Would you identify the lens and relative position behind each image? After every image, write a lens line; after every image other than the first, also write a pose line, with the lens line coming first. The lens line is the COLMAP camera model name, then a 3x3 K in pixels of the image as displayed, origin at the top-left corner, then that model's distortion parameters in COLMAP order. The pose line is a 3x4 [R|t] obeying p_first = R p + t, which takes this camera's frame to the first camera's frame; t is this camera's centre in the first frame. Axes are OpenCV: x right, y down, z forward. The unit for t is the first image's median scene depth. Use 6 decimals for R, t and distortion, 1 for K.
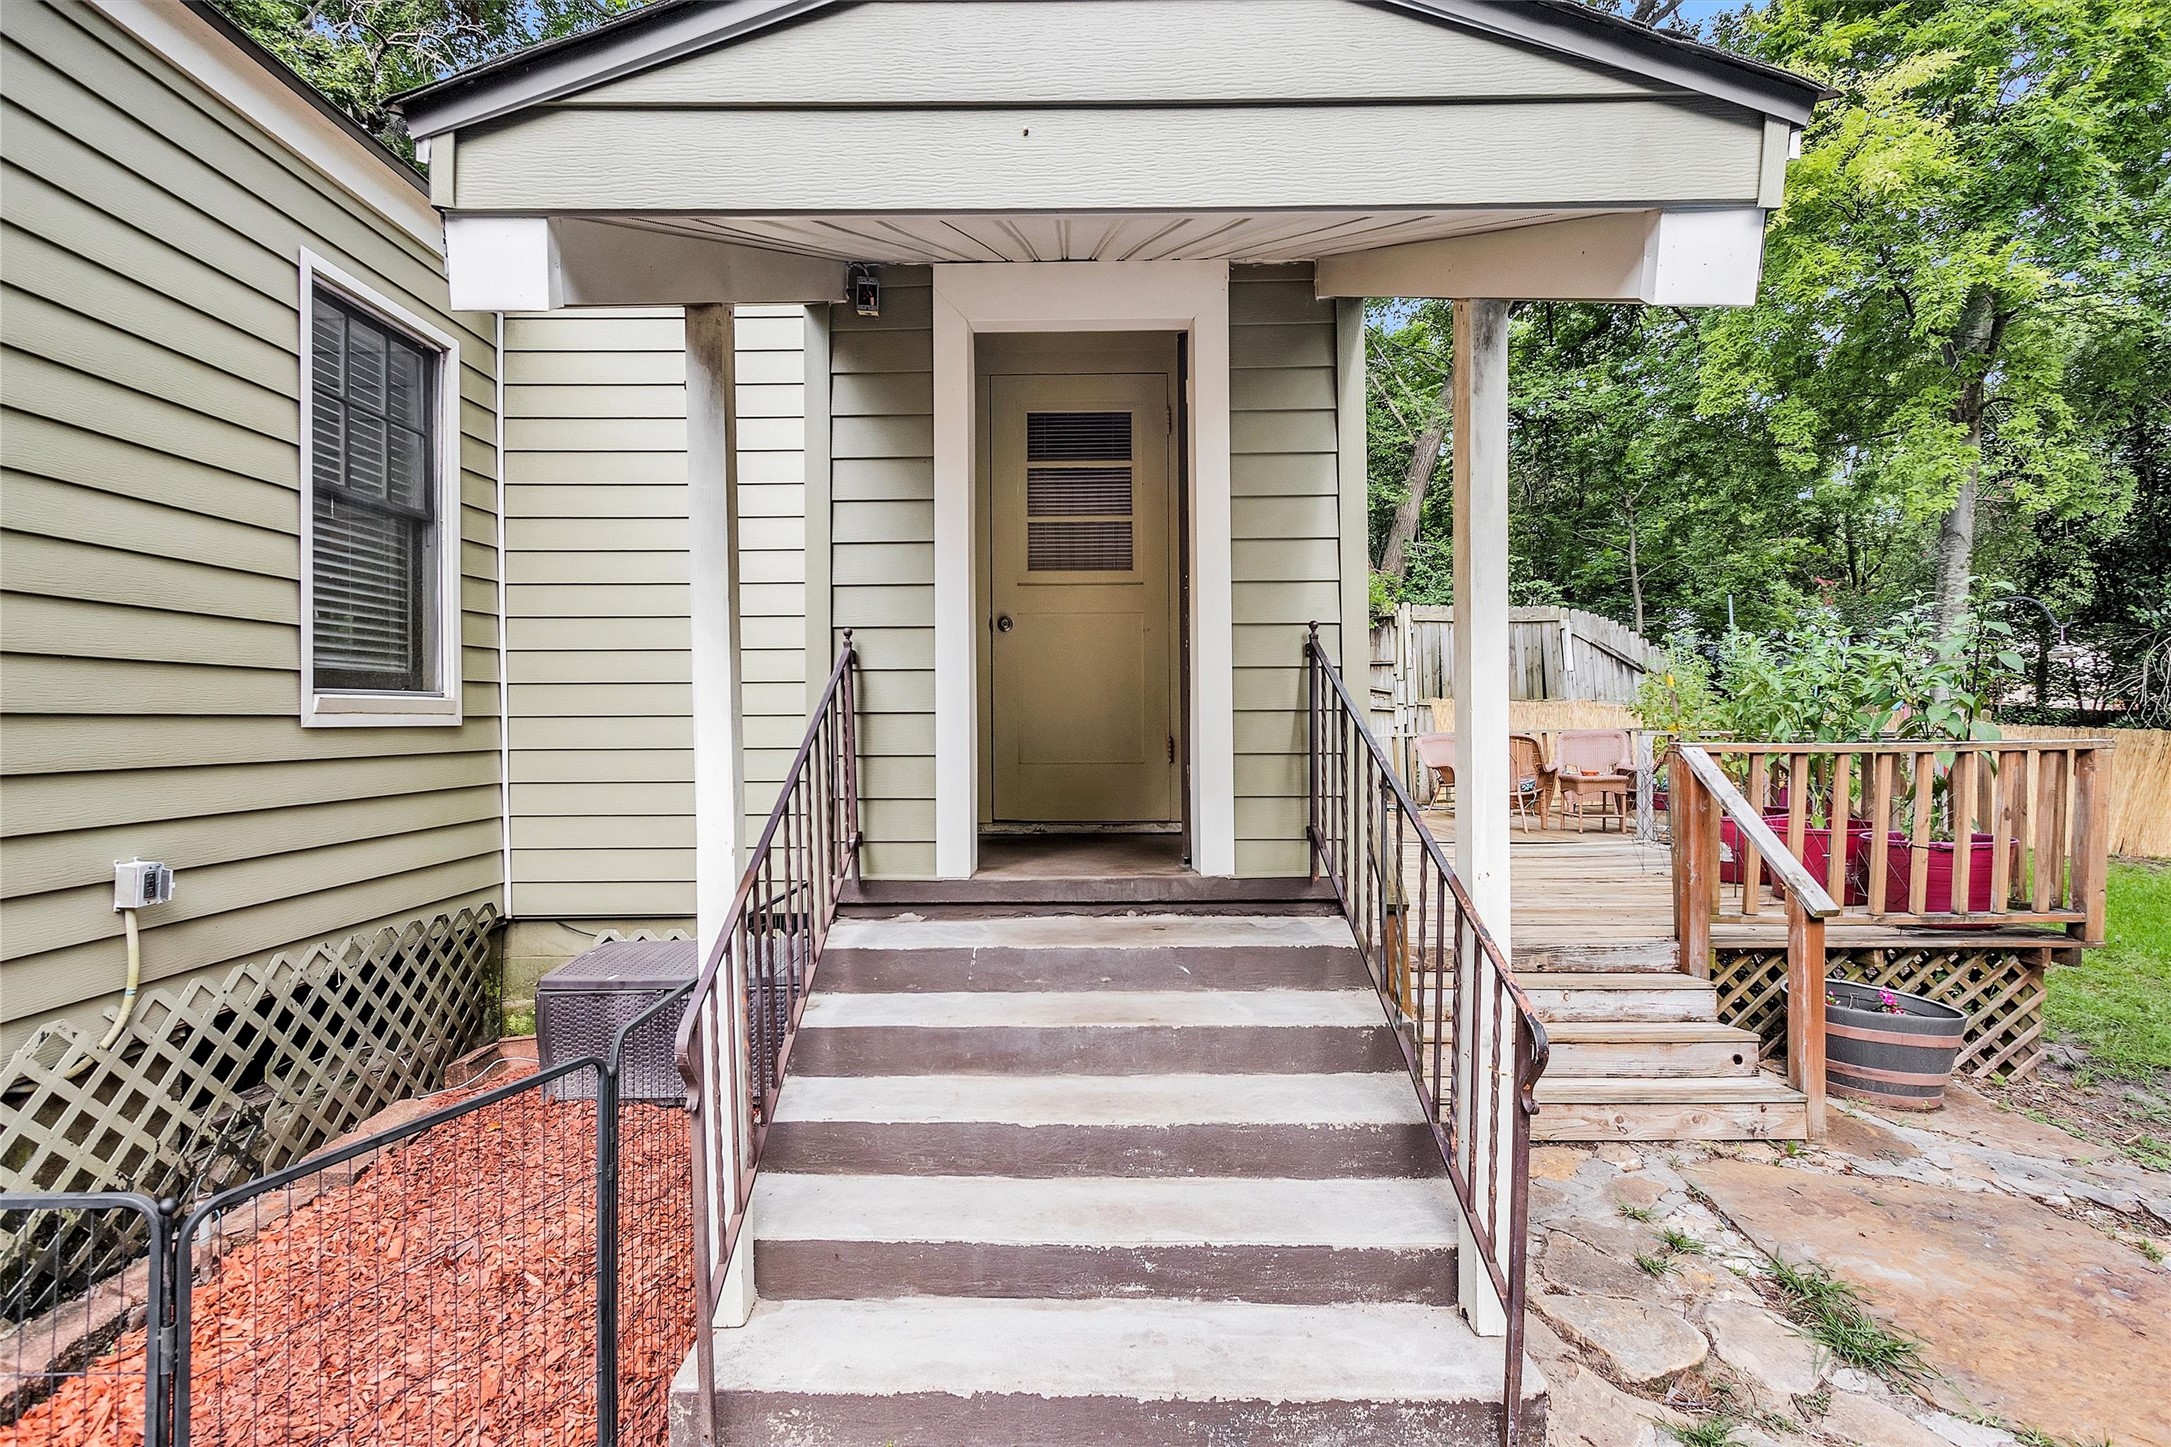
lens RADIAL K [[980.6, 0, 1063.0], [0, 980.6, 711.9], [0, 0, 1]] dist [0.003319, -0.001805]
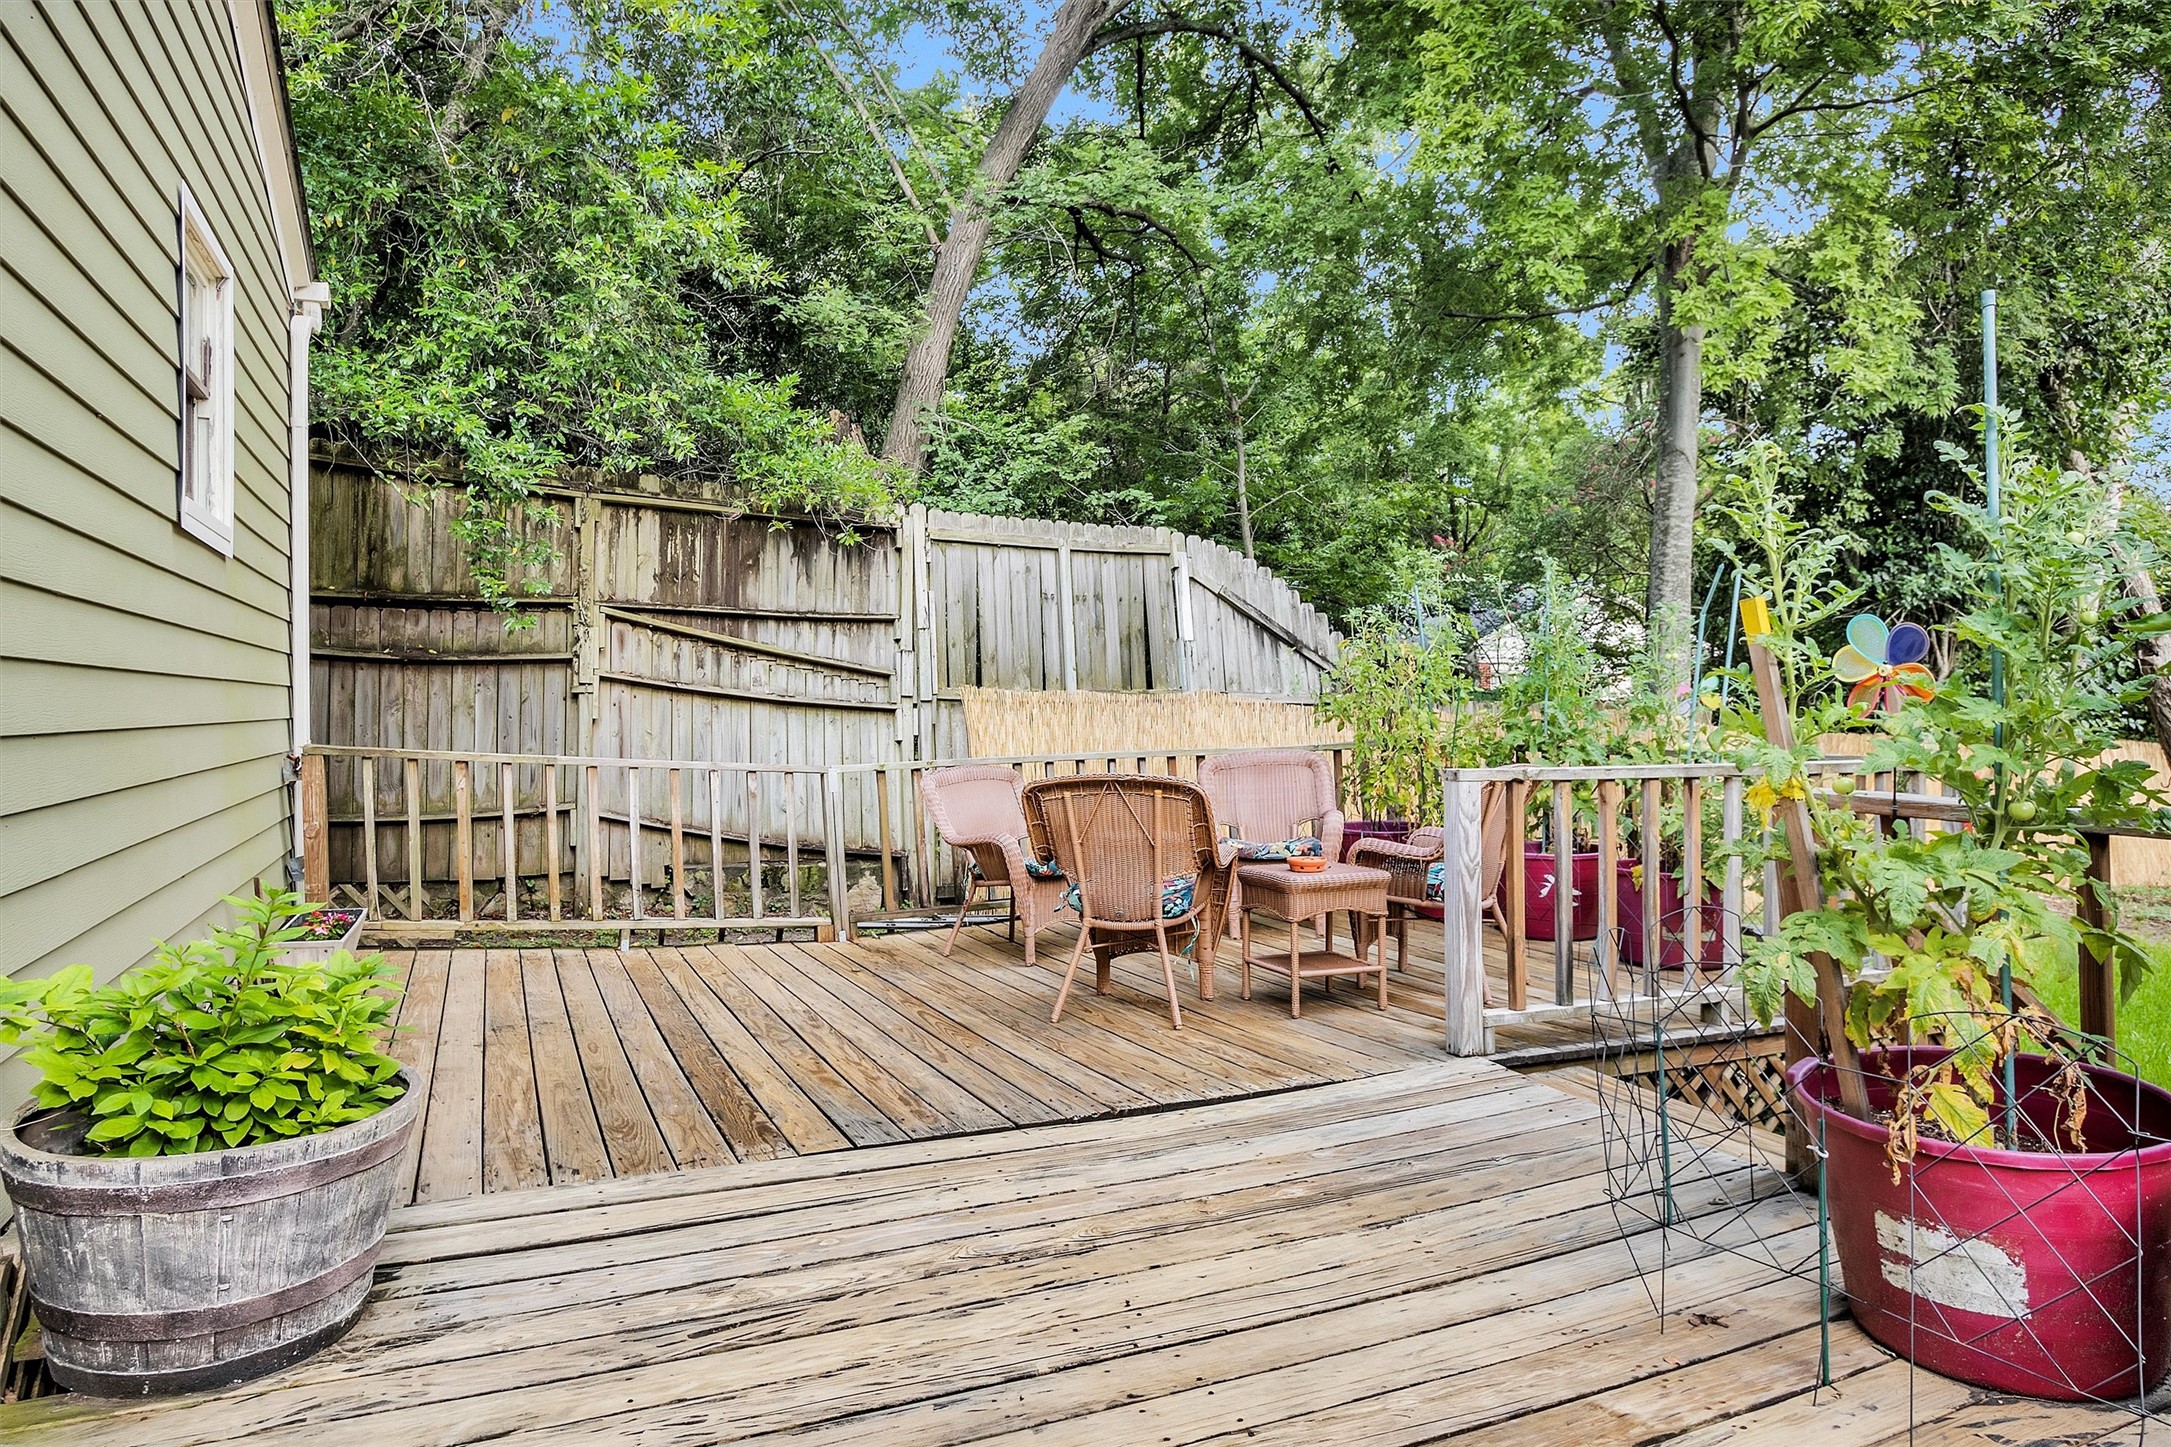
lens RADIAL K [[1299.4, 0, 1074.7], [0, 1299.4, 714.0], [0, 0, 1]] dist [-0.009859, 0.006665]
pose [[0.905922, -0.004185, 0.423424, 0.173979], [0.001559, 0.999977, 0.006548, -0.004437], [-0.423442, -0.005272, 0.905908, 0.443310]]
